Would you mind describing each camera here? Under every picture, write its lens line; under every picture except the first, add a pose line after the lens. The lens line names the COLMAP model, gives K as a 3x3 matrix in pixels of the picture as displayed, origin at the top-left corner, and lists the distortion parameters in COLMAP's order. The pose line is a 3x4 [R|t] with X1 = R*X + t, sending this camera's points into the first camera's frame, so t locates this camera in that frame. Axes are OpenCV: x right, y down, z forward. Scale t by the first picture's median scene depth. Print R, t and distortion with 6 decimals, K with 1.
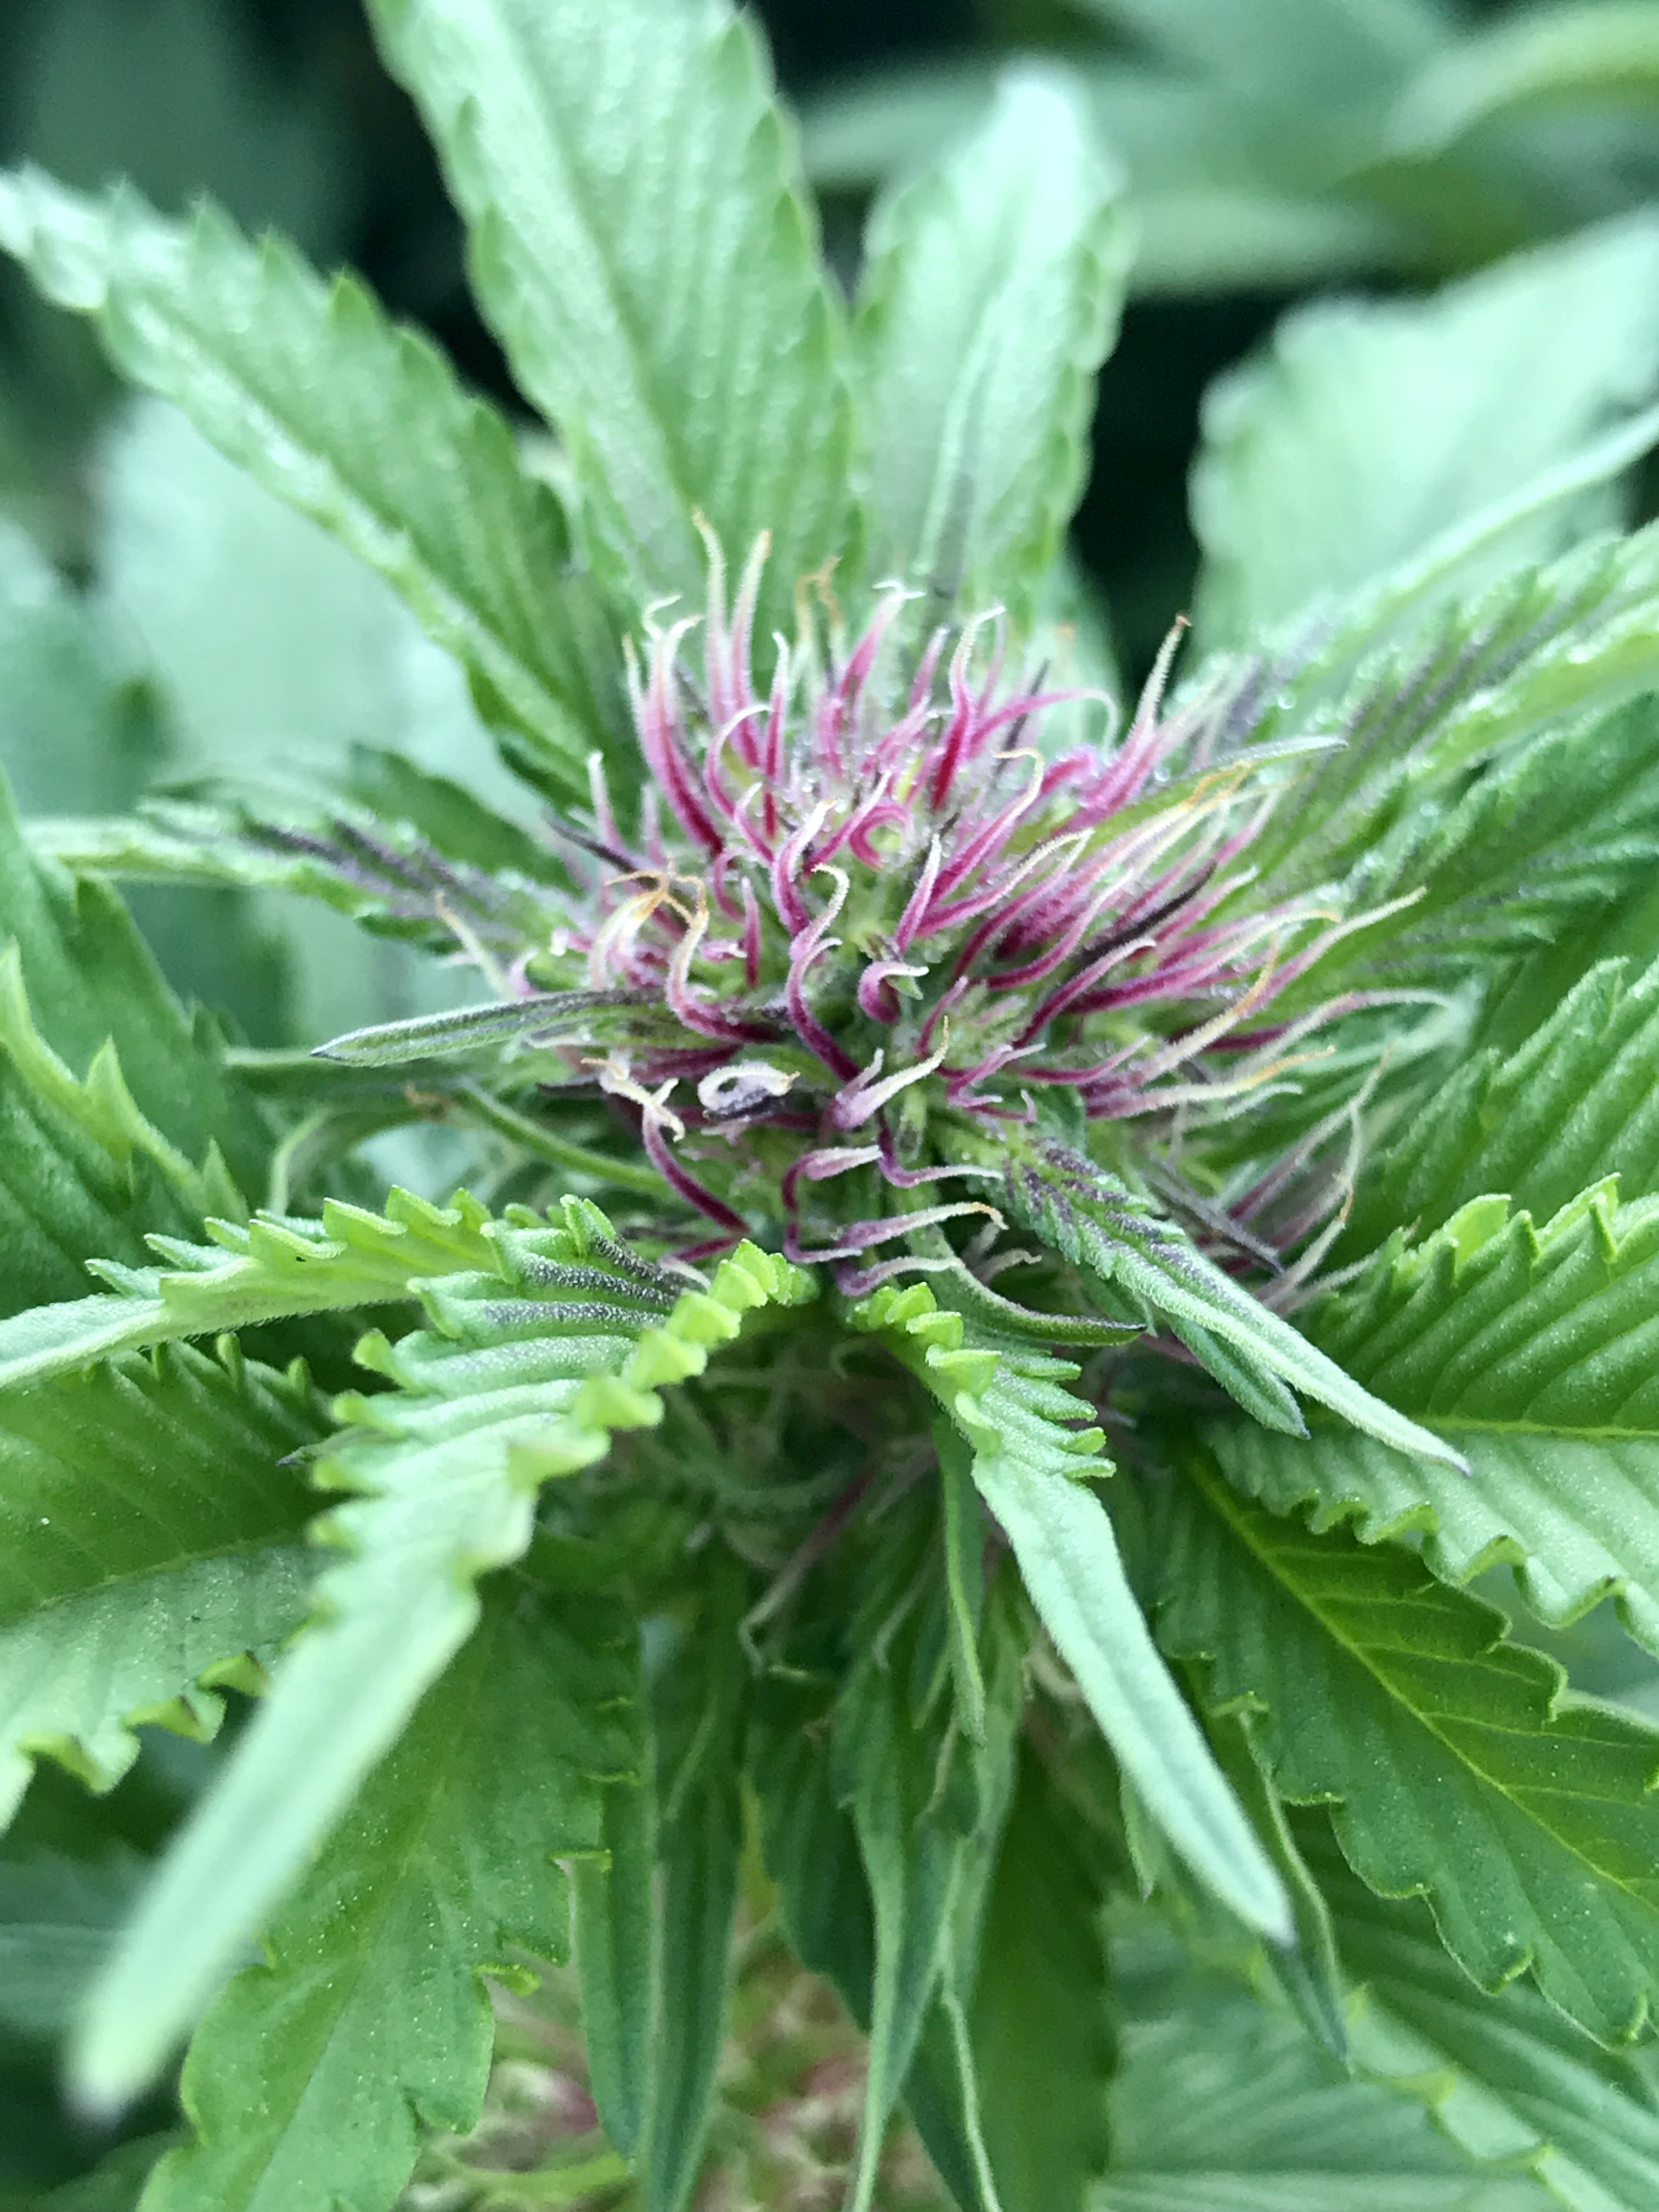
lens RADIAL K [[4129.7, 0, 811.3], [0, 4129.7, 1099.0], [0, 0, 1]] dist [0.145949, 0.000000]
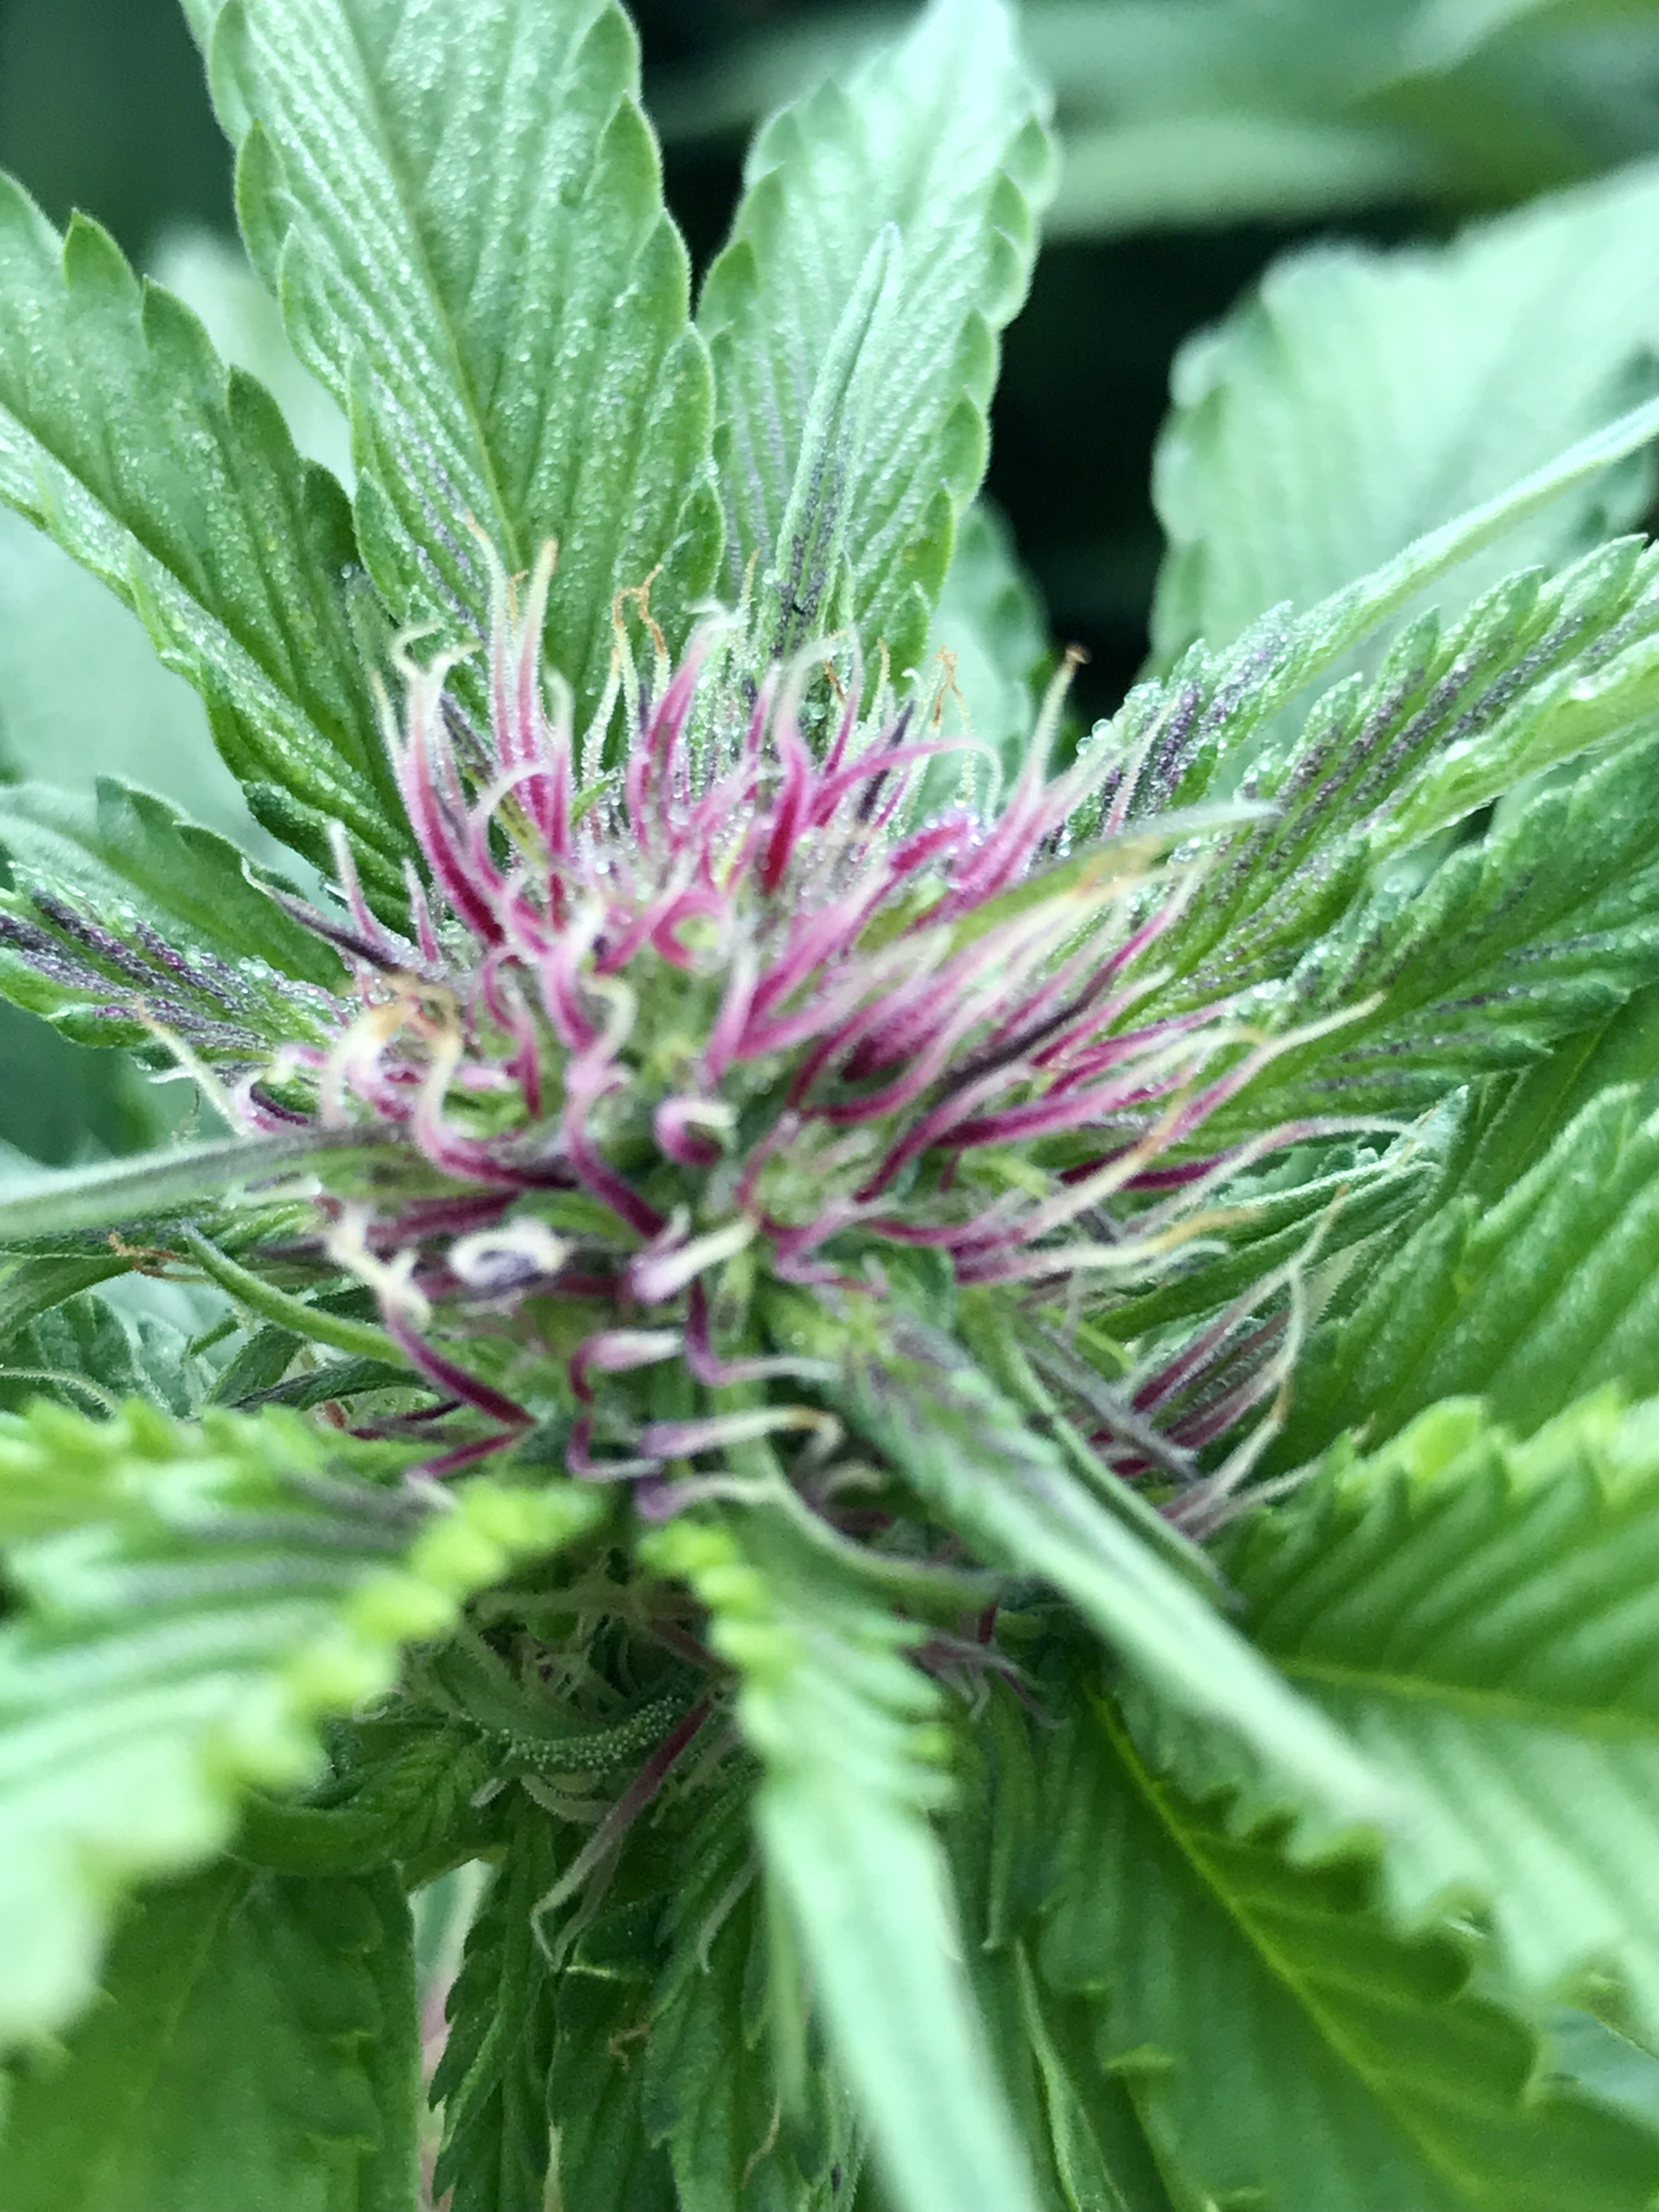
lens RADIAL K [[4129.7, 0, 848.5], [0, 4129.7, 1113.6], [0, 0, 1]] dist [0.145949, 0.000000]
pose [[0.999958, -0.001109, -0.009128, 0.052204], [0.001274, 0.999834, 0.018168, -0.041555], [0.009107, -0.018178, 0.999793, 0.206000]]
